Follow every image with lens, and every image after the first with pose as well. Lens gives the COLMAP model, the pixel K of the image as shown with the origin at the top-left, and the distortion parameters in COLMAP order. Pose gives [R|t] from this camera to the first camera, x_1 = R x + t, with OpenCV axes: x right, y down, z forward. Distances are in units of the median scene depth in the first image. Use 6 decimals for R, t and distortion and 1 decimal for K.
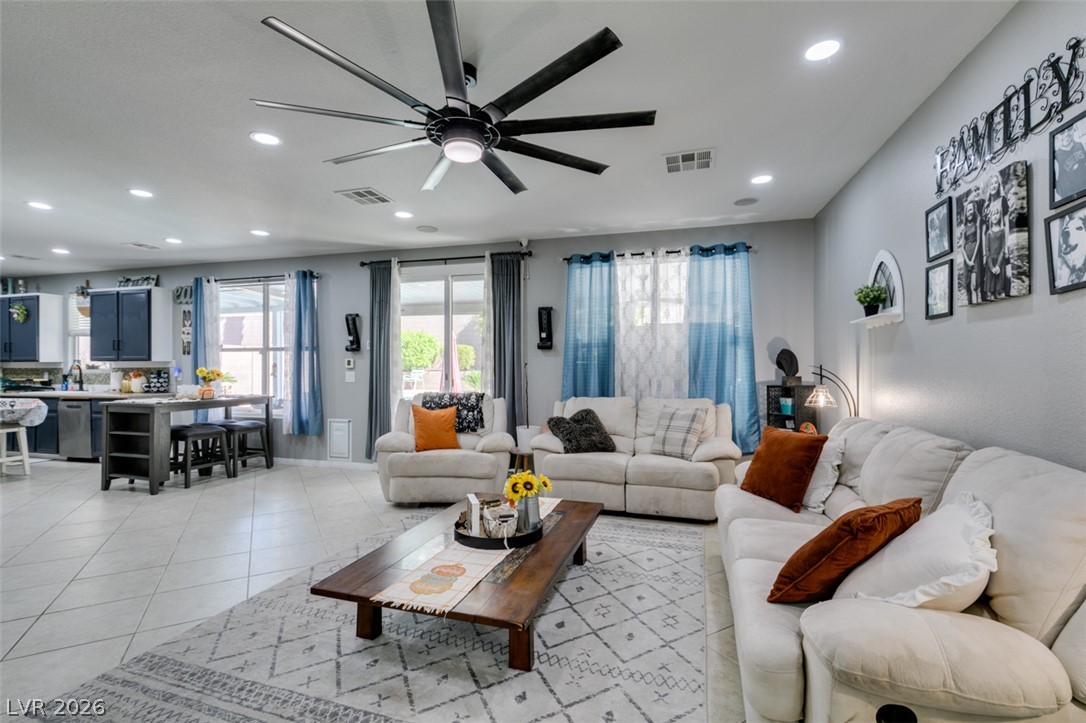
lens RADIAL K [[482.4, 0, 546.2], [0, 482.4, 364.0], [0, 0, 1]] dist [0.003997, -0.000935]
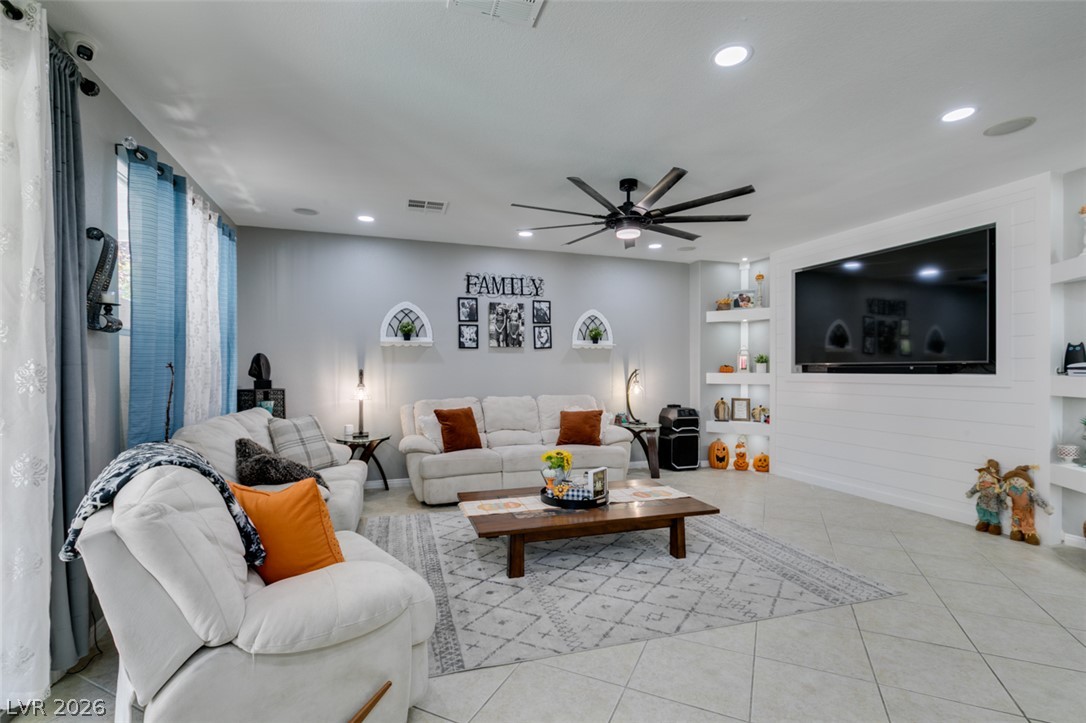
lens RADIAL K [[482.4, 0, 536.8], [0, 482.4, 369.7], [0, 0, 1]] dist [0.003997, -0.000935]
pose [[-0.555664, -0.001382, 0.831406, -1.471056], [-0.004257, 0.999990, -0.001183, 0.004858], [-0.831396, -0.004196, -0.555664, 2.380288]]
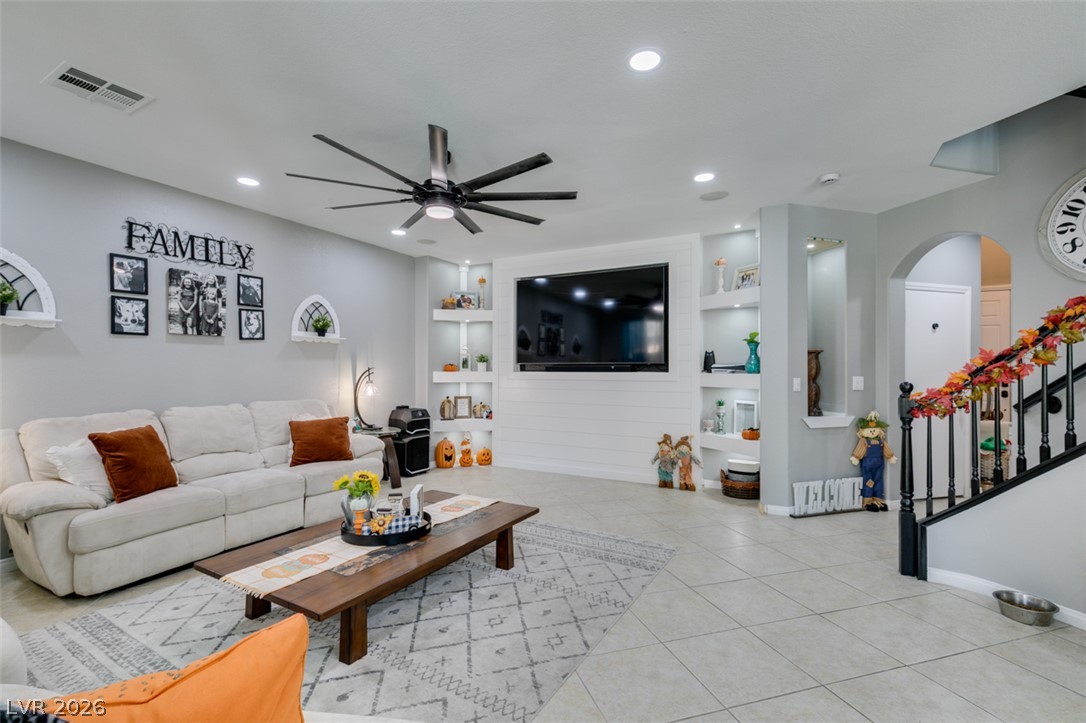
lens RADIAL K [[482.4, 0, 535.9], [0, 482.4, 365.6], [0, 0, 1]] dist [0.003997, -0.000935]
pose [[-0.969721, -0.001913, 0.244209, -0.869740], [-0.004575, 0.999936, -0.010335, 0.007843], [-0.244173, -0.011139, -0.969668, 2.535319]]
